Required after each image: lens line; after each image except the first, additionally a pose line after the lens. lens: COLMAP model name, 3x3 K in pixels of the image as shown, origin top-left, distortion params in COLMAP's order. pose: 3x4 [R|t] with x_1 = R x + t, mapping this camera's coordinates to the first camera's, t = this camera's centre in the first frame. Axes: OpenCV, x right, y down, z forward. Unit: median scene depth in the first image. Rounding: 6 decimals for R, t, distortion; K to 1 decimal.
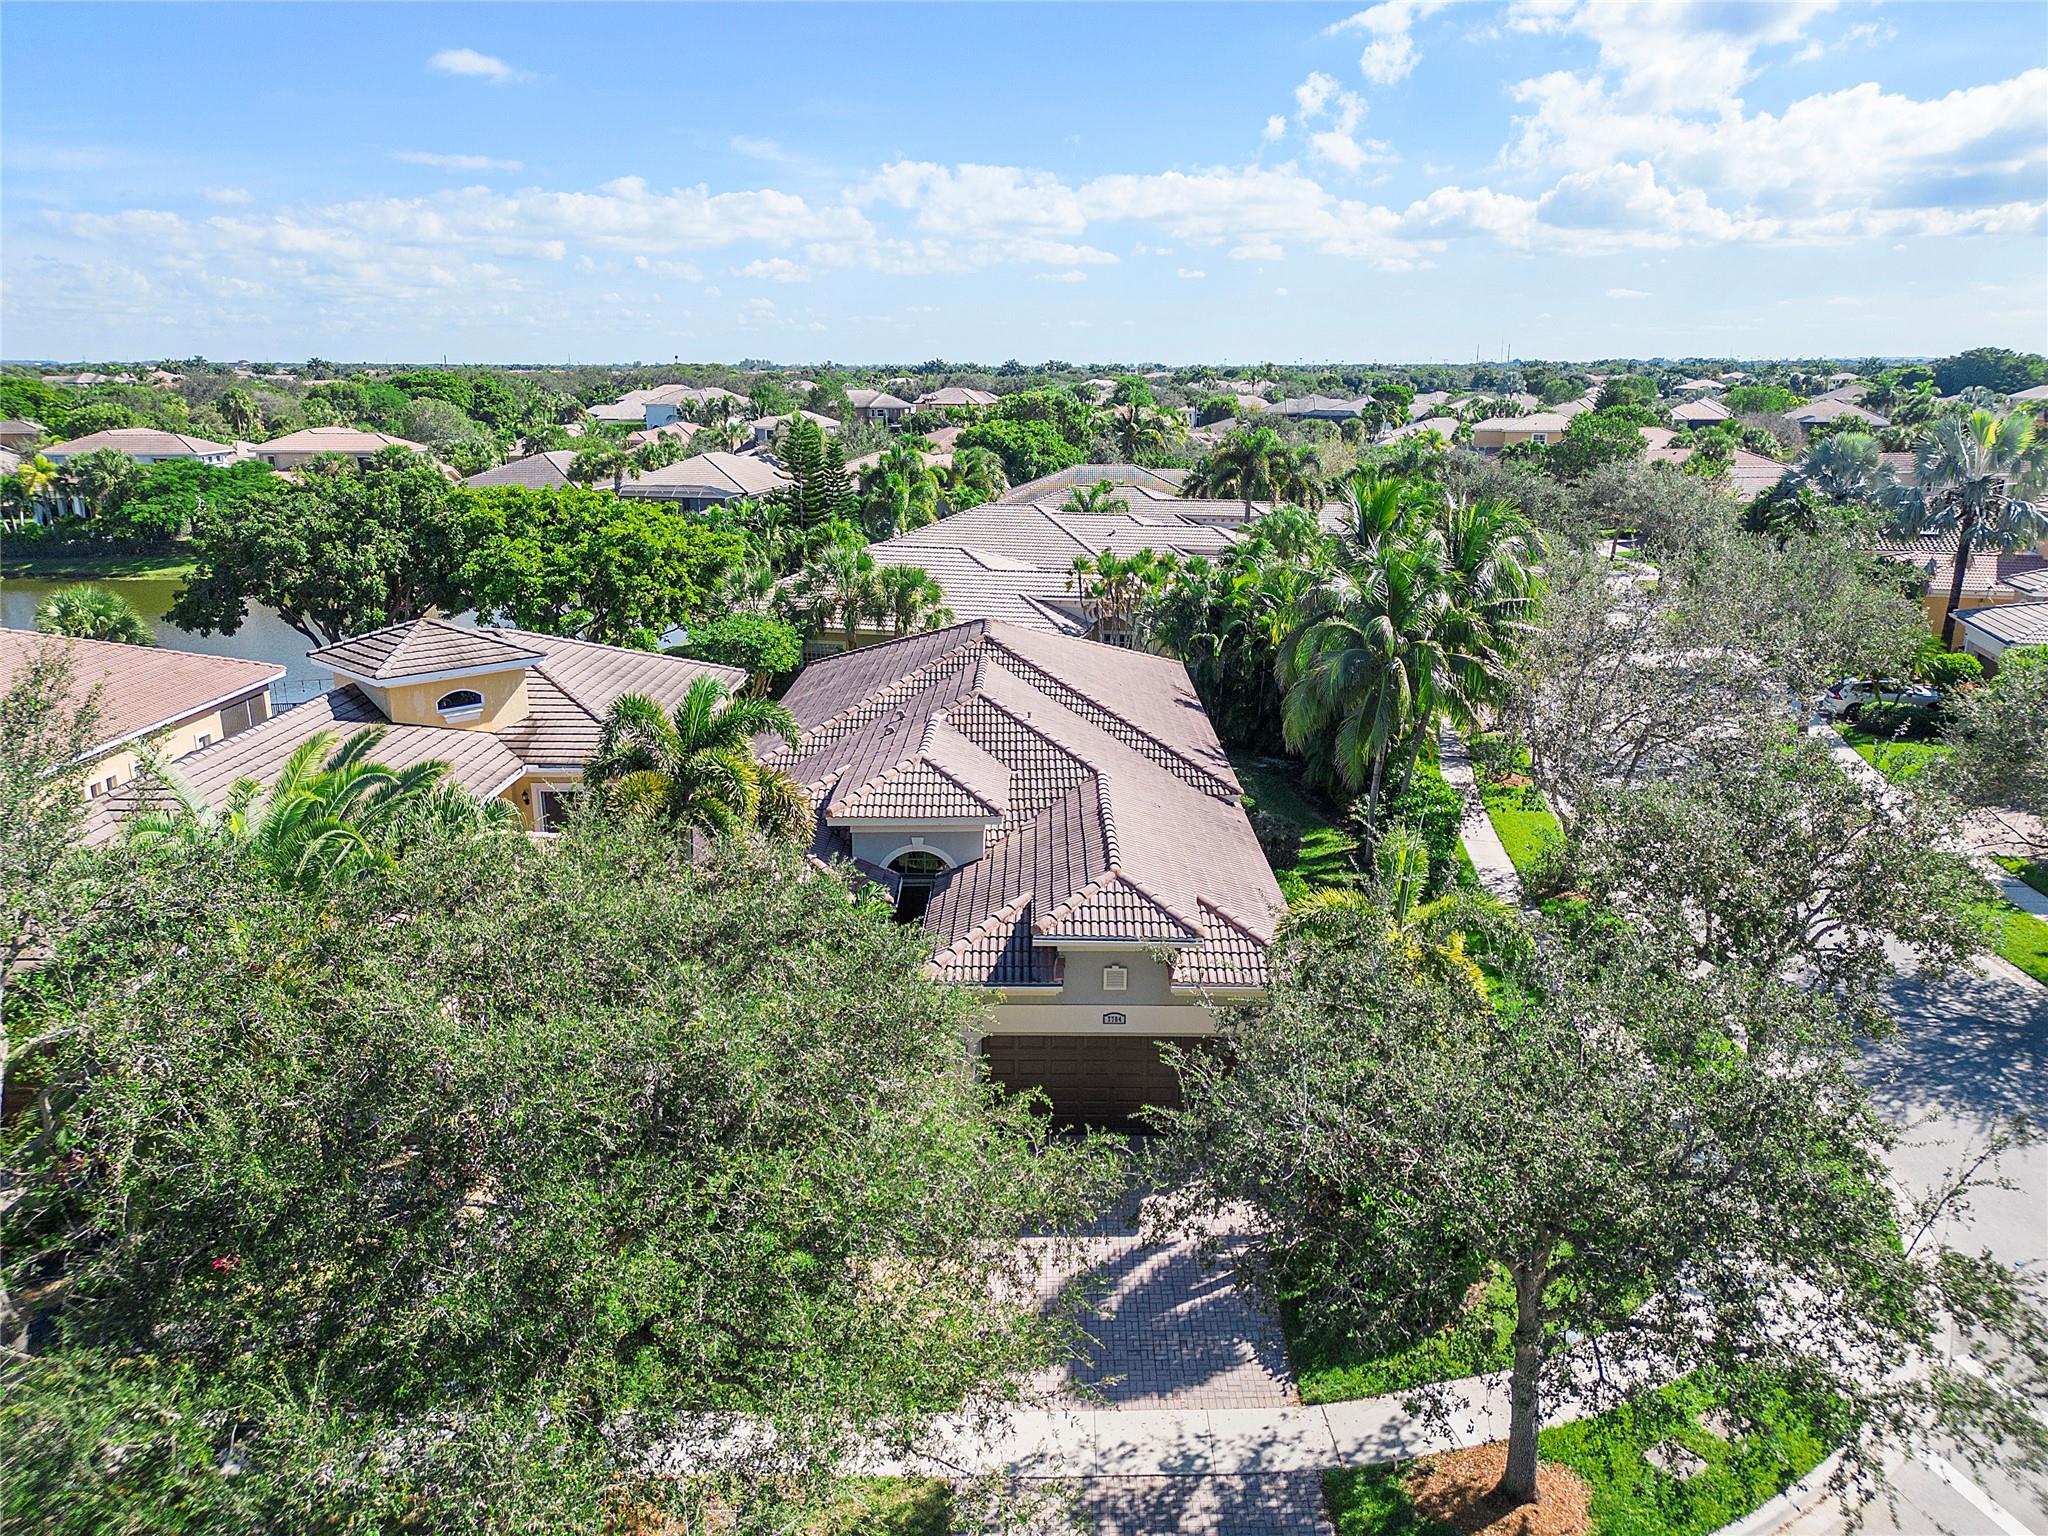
lens RADIAL K [[1444.7, 0, 1024.9], [0, 1444.7, 773.3], [0, 0, 1]] dist [0.041256, -0.028168]
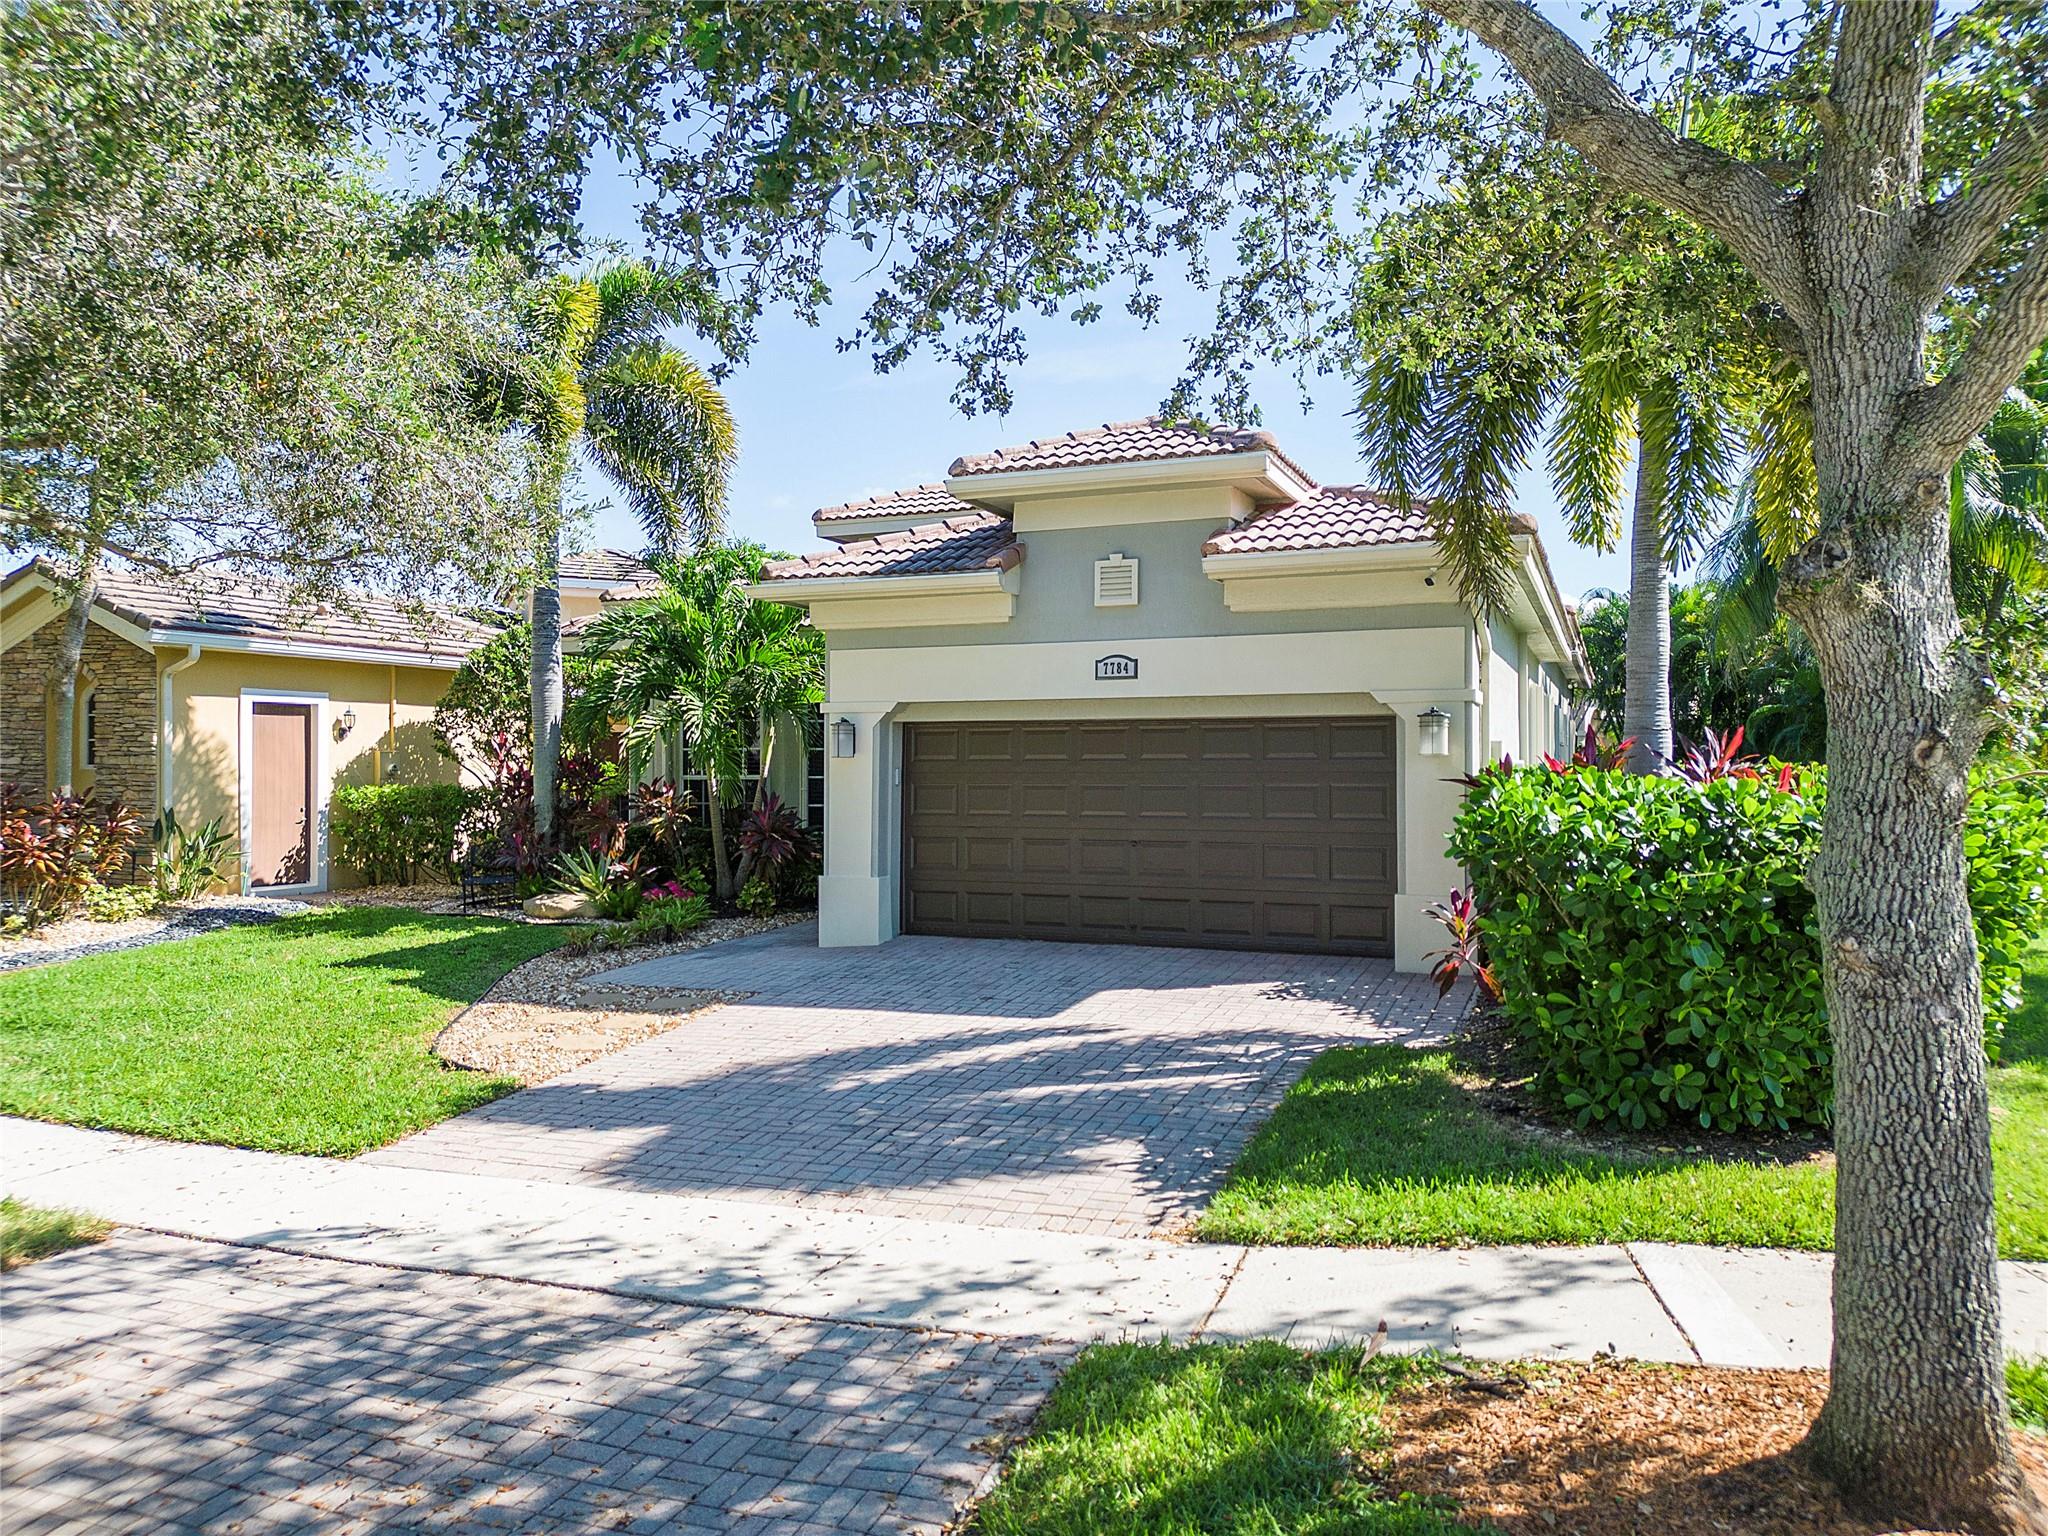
lens RADIAL K [[1444.7, 0, 1031.5], [0, 1444.7, 768.3], [0, 0, 1]] dist [0.041256, -0.028168]
pose [[0.933911, 0.004084, -0.357481, 0.285563], [-0.097694, 0.964791, -0.244202, 0.437797], [0.343897, 0.262987, 0.901428, 0.720834]]
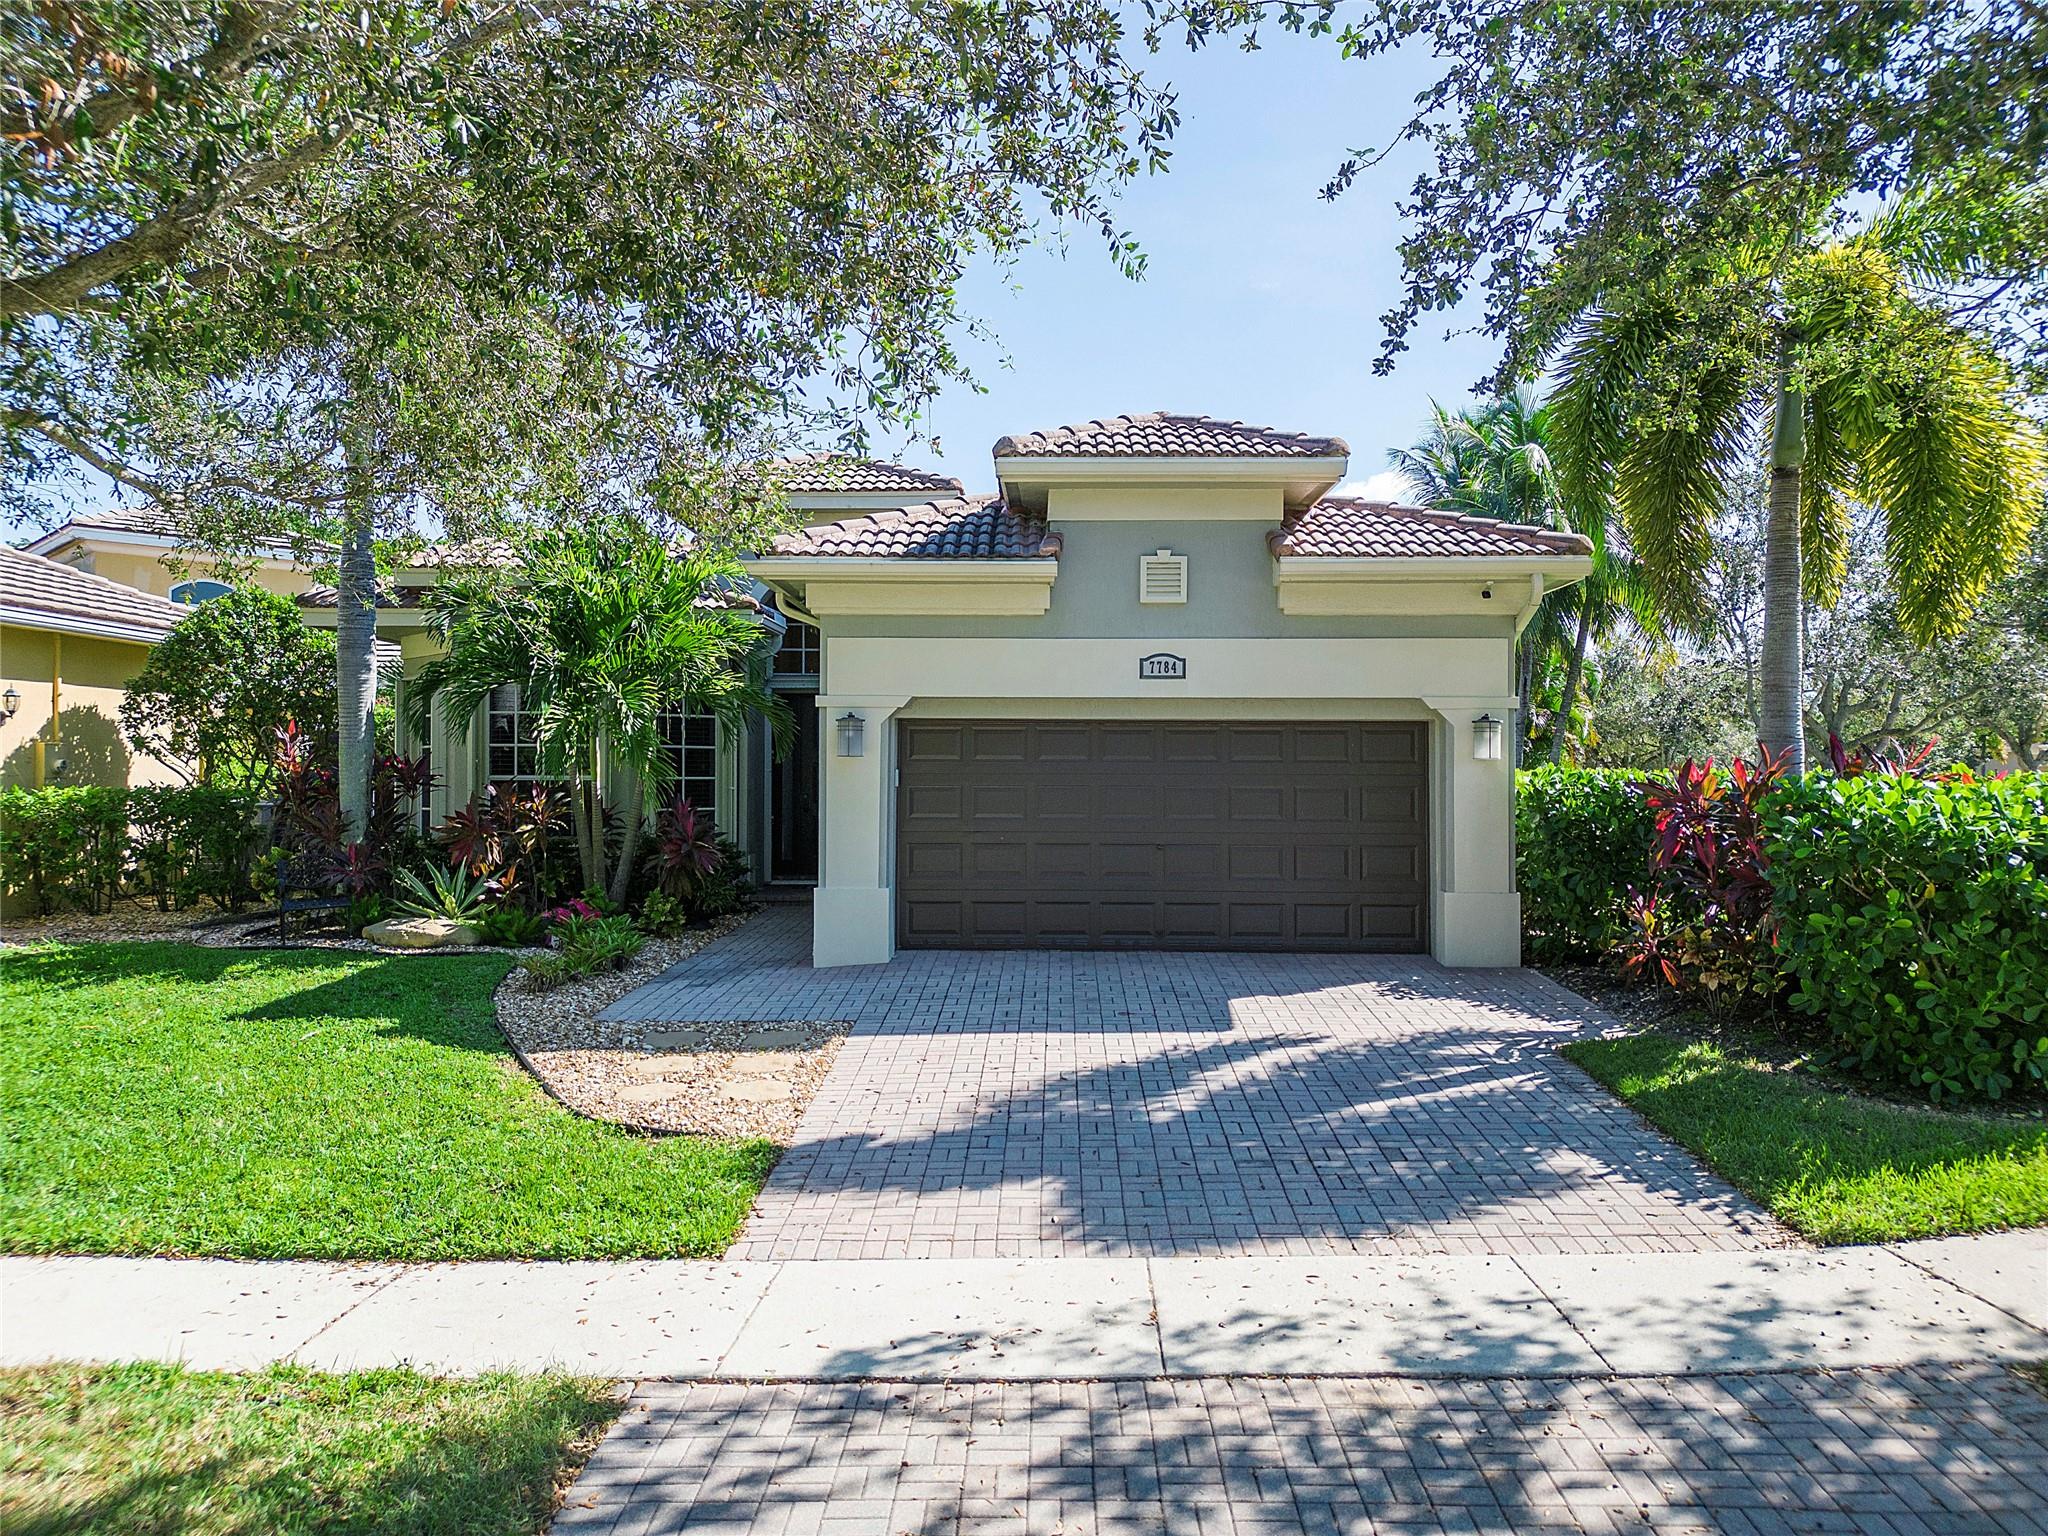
lens RADIAL K [[1444.7, 0, 1032.6], [0, 1444.7, 762.1], [0, 0, 1]] dist [0.041256, -0.028168]
pose [[0.999955, 0.009316, -0.001875, 0.024866], [-0.009477, 0.963170, -0.268725, 0.442555], [-0.000697, 0.268731, 0.963215, 0.709566]]
